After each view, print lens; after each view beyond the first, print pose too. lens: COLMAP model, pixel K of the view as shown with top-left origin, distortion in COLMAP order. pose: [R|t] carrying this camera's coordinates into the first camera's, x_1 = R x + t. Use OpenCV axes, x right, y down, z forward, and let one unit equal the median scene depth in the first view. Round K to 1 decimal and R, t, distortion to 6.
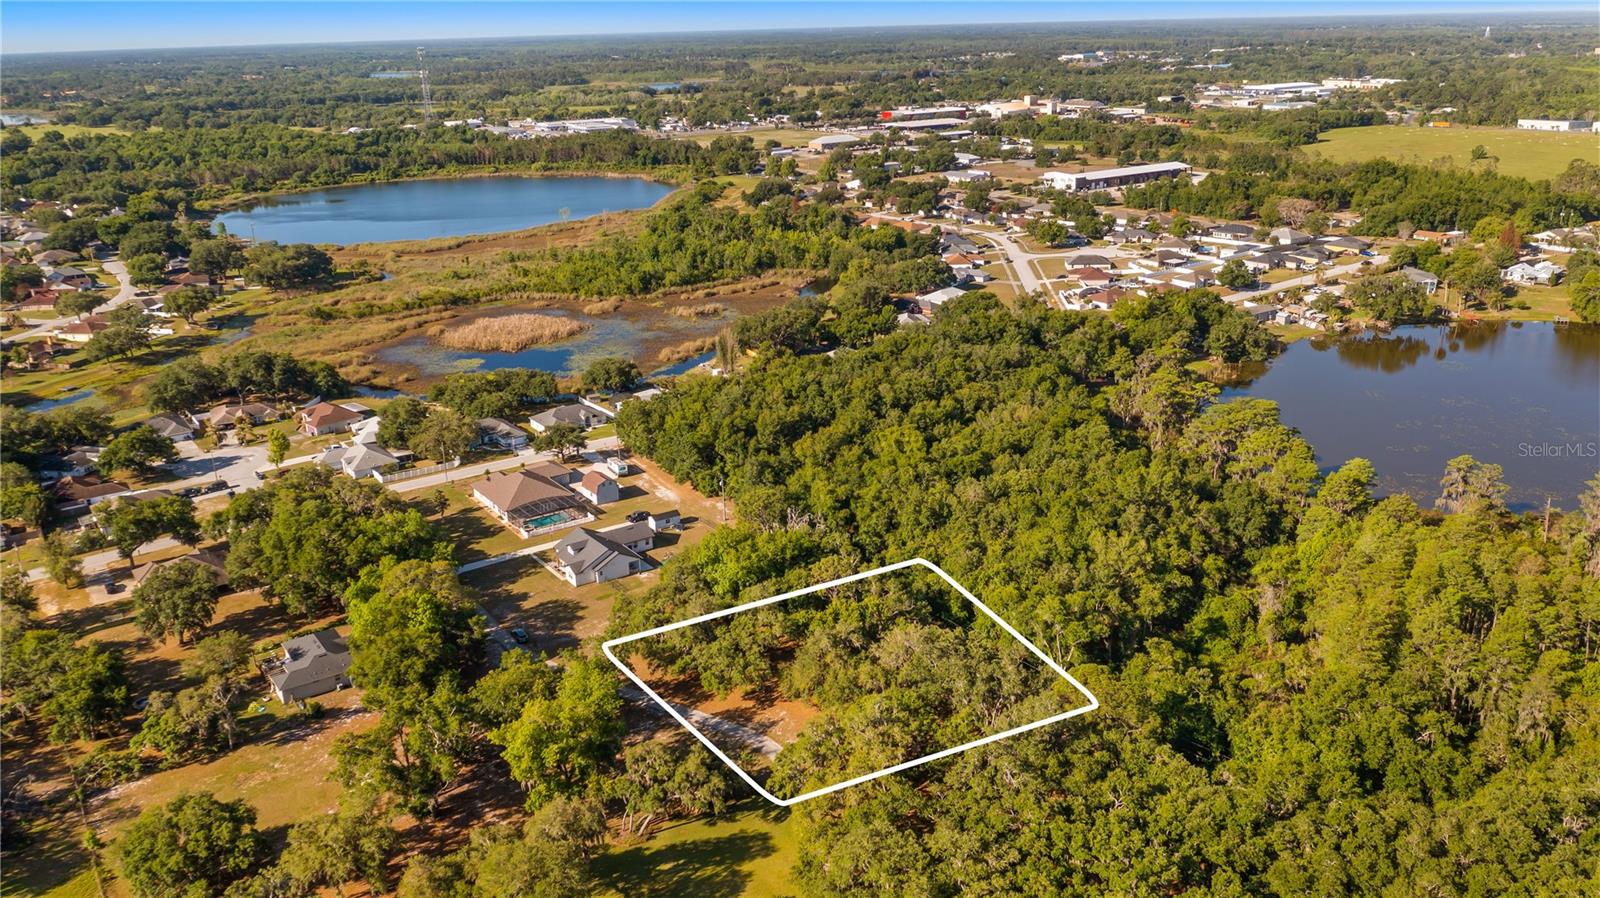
lens RADIAL K [[1262.9, 0, 798.4], [0, 1262.9, 446.9], [0, 0, 1]] dist [-0.025255, 0.012404]
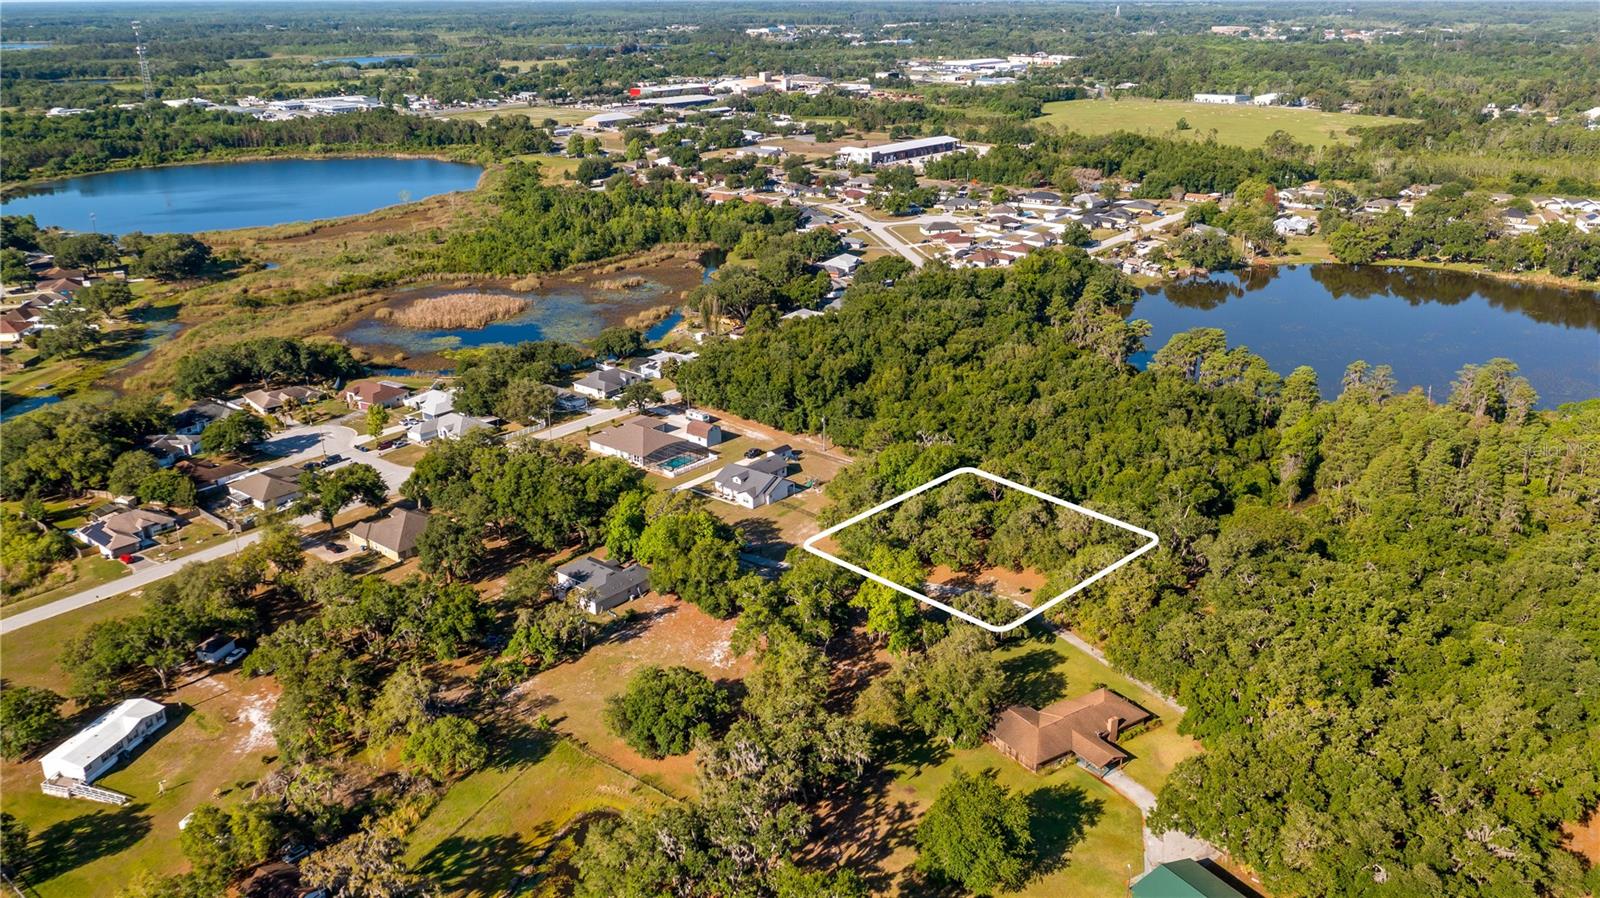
lens RADIAL K [[1262.9, 0, 798.4], [0, 1262.9, 446.9], [0, 0, 1]] dist [-0.025255, 0.012404]
pose [[0.965022, -0.073647, 0.251614, -0.216961], [0.068001, 0.997201, 0.031075, 0.008633], [-0.253198, -0.012878, 0.967329, -0.089607]]
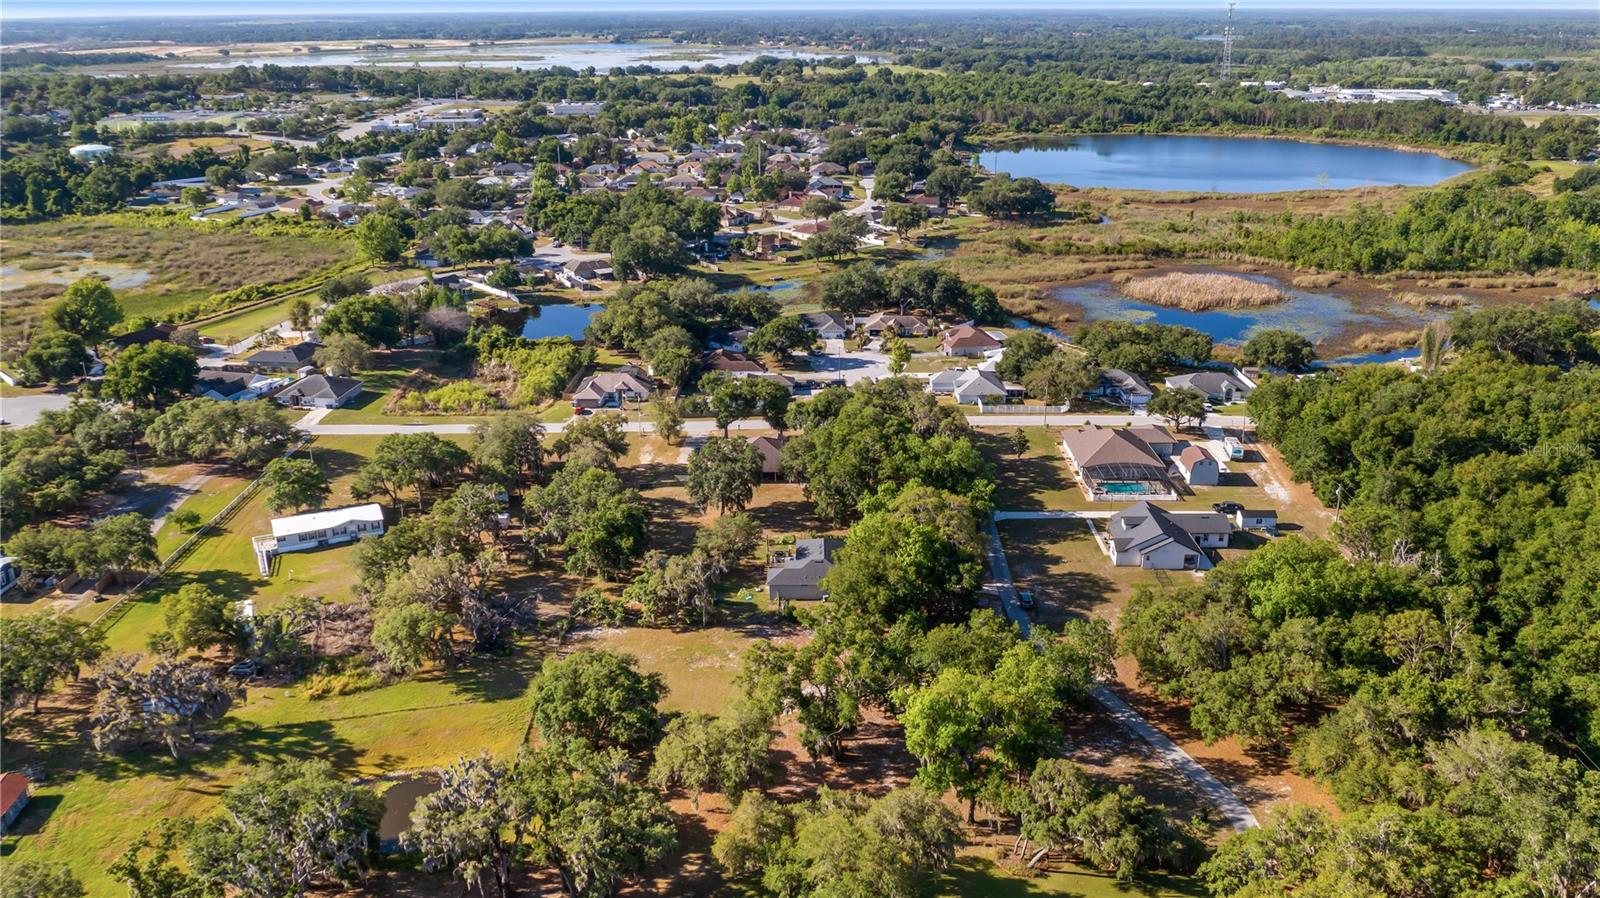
lens RADIAL K [[1262.9, 0, 798.4], [0, 1262.9, 446.9], [0, 0, 1]] dist [-0.025255, 0.012404]
pose [[0.815934, 0.211894, -0.537915, 0.046331], [-0.199480, 0.976460, 0.082064, 0.002180], [0.542641, 0.040344, 0.838995, 0.078940]]
